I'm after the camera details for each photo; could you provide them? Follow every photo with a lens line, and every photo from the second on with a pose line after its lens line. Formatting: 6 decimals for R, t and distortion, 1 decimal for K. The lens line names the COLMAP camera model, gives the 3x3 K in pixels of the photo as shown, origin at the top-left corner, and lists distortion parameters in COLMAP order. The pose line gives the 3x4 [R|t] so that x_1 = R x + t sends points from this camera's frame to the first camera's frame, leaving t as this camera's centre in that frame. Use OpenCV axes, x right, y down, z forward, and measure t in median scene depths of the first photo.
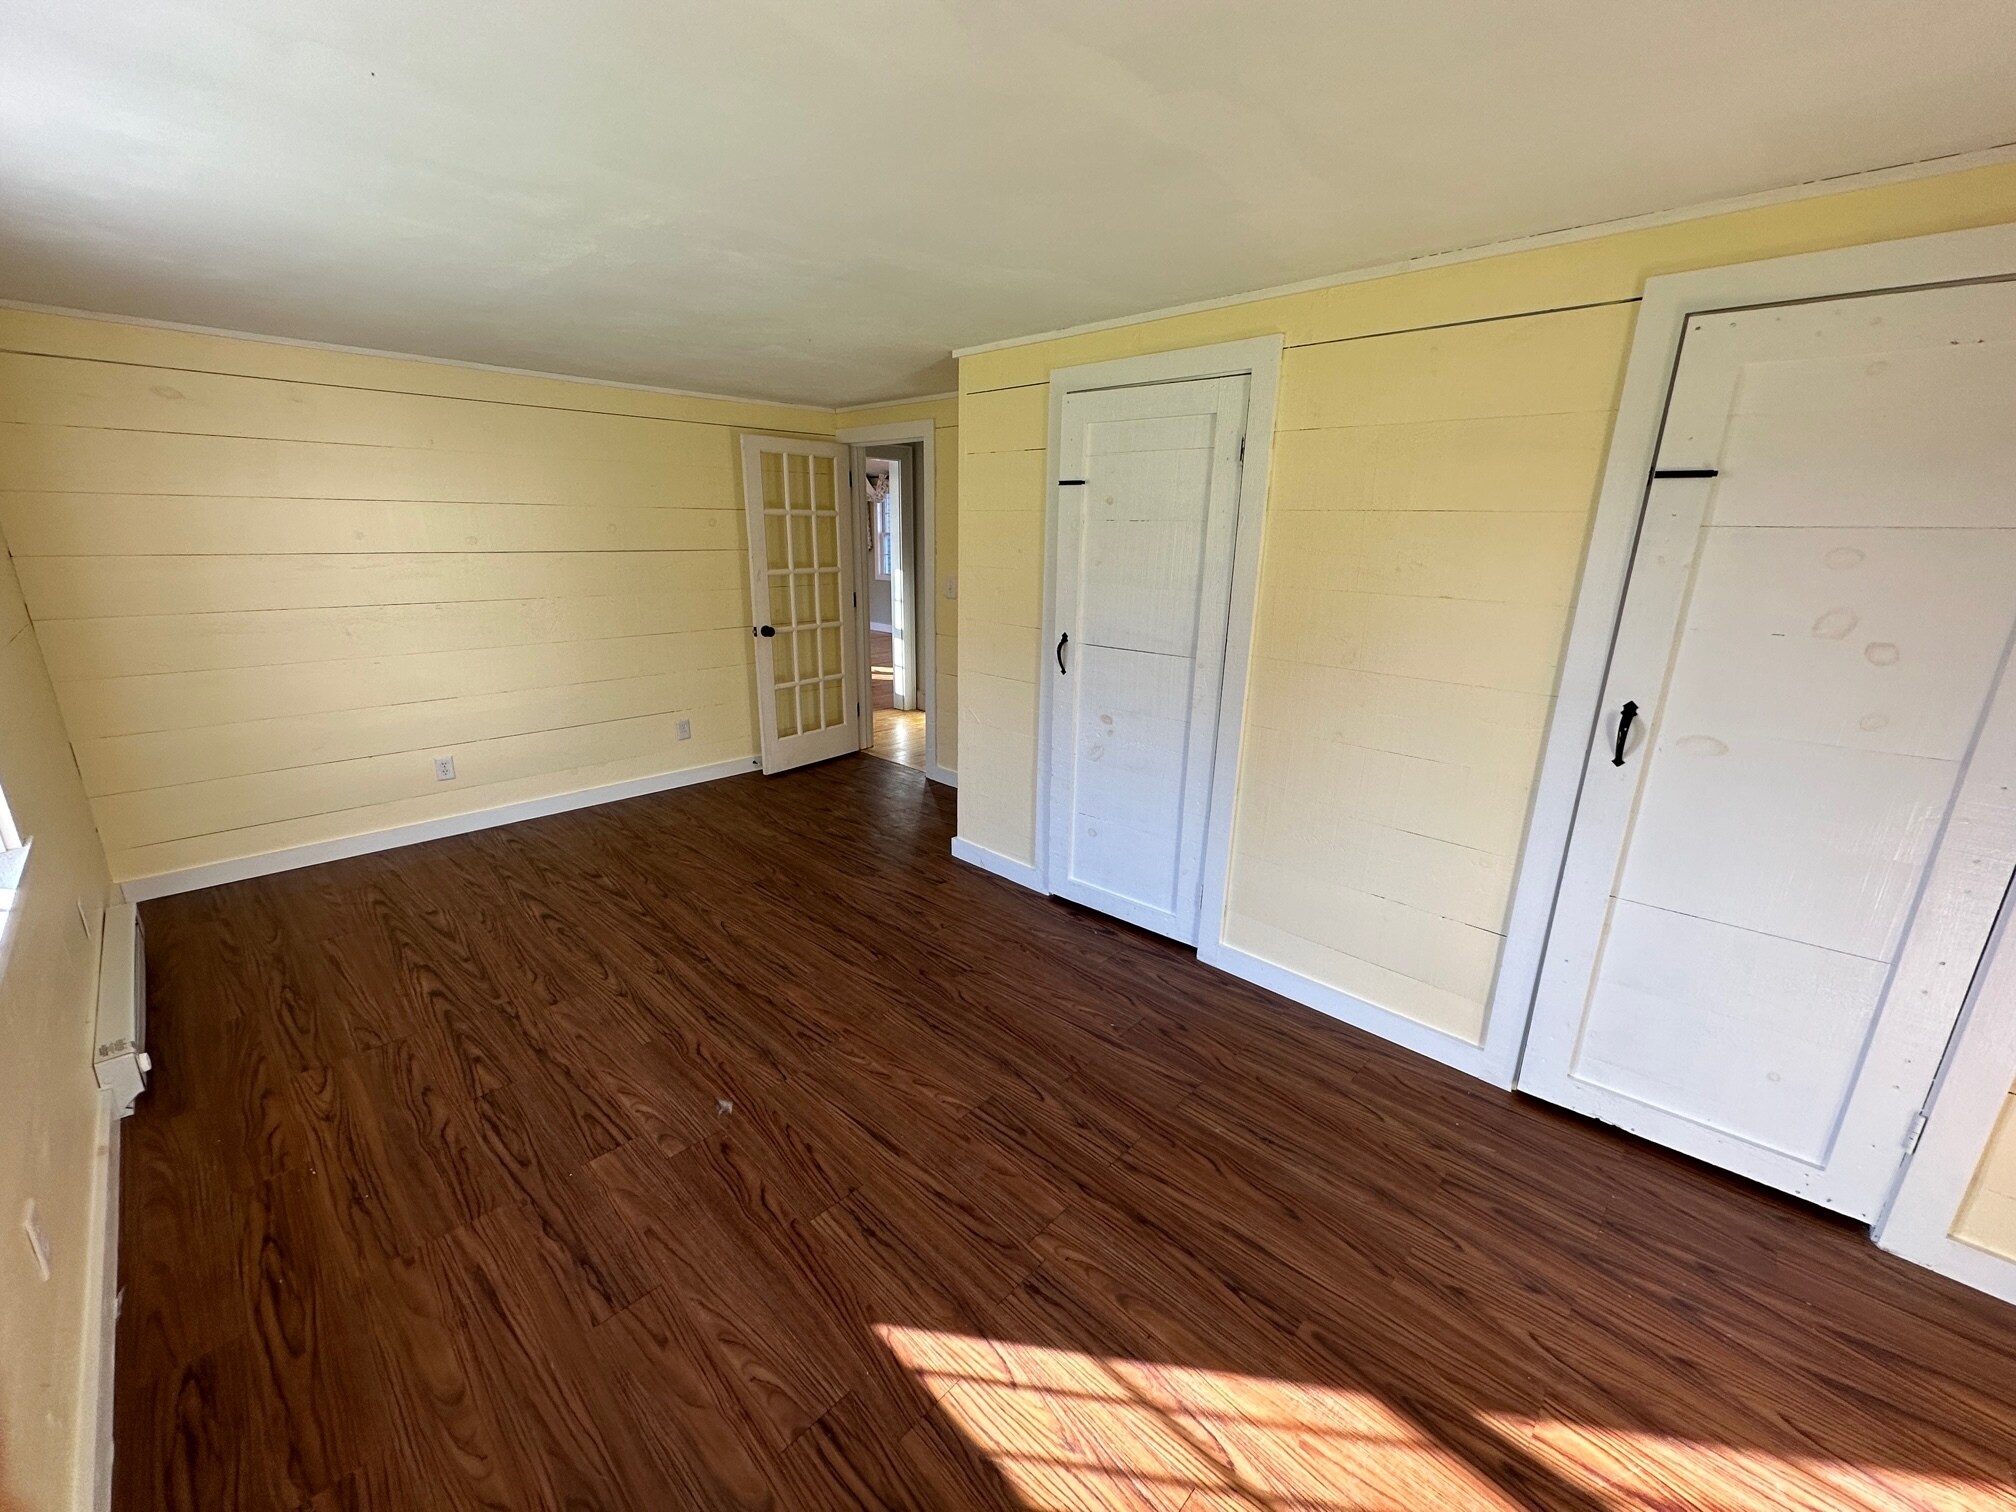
lens RADIAL K [[804.9, 0, 1007.4], [0, 804.9, 754.2], [0, 0, 1]] dist [-0.002703, 0.000439]
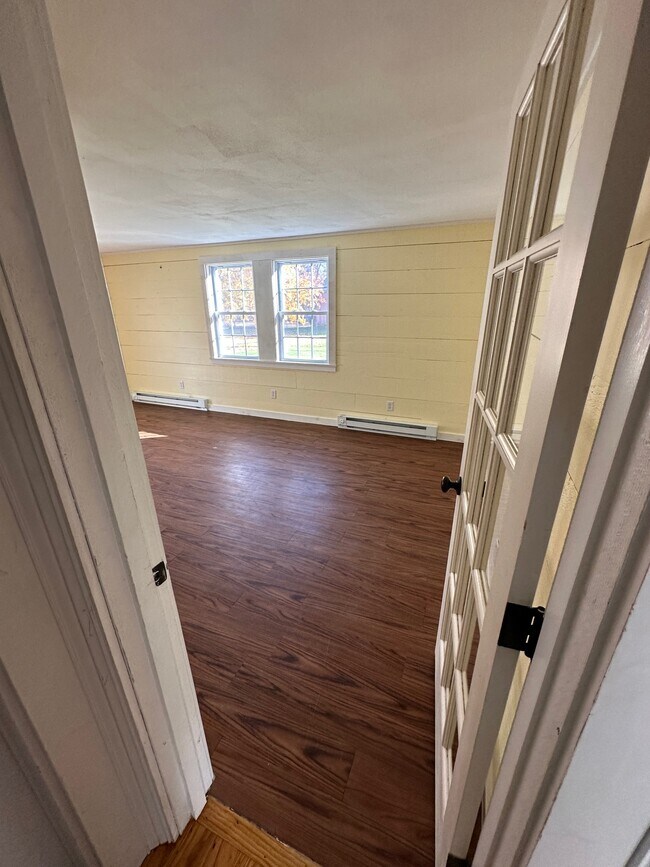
lens RADIAL K [[346.1, 0, 324.9], [0, 346.1, 433.4], [0, 0, 1]] dist [-0.002703, 0.000439]
pose [[-0.930544, 0.124291, -0.344442, -0.220503], [-0.105690, 0.809438, 0.577616, -0.568254], [0.350597, 0.573901, -0.740081, 1.988669]]
